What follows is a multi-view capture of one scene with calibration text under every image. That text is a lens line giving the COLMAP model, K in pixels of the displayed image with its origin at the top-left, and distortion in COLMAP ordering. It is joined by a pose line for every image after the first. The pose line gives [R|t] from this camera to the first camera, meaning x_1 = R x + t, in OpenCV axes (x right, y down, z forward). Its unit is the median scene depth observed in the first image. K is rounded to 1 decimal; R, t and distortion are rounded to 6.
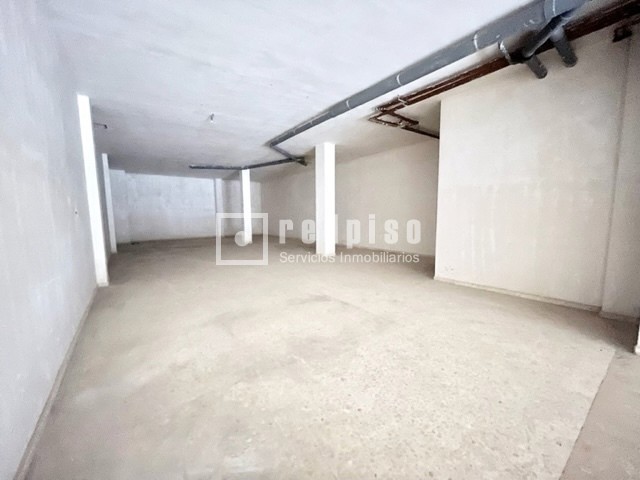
lens RADIAL K [[262.9, 0, 318.2], [0, 262.9, 240.6], [0, 0, 1]] dist [0.000013, -0.000043]
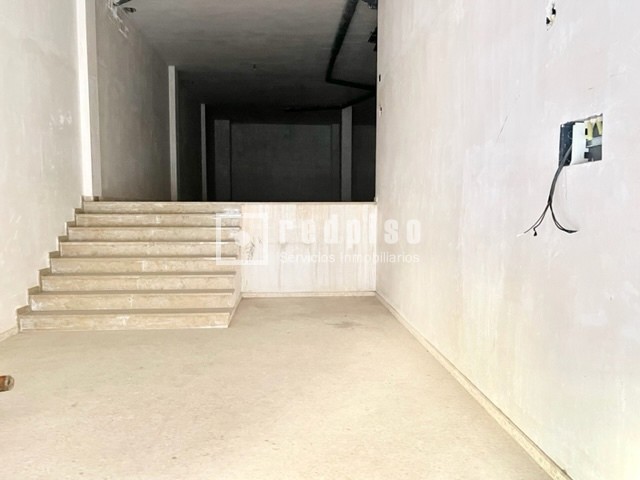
lens RADIAL K [[557.1, 0, 320.5], [0, 557.1, 240.4], [0, 0, 1]] dist [0.038985, 0.013329]
pose [[0.846983, 0.044627, -0.529744, 0.519782], [-0.060419, 0.998095, -0.012518, 0.136680], [0.528176, 0.042609, 0.848065, -0.398602]]
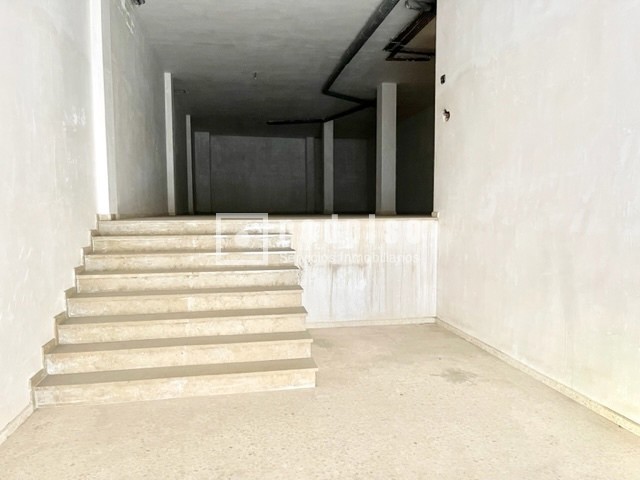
lens RADIAL K [[480.3, 0, 320.9], [0, 480.3, 241.2], [0, 0, 1]] dist [0.038982, -0.023008]
pose [[0.902030, 0.033761, -0.430350, 0.335661], [-0.045692, 0.998804, -0.017416, 0.118378], [0.429248, 0.035373, 0.902494, -0.320284]]
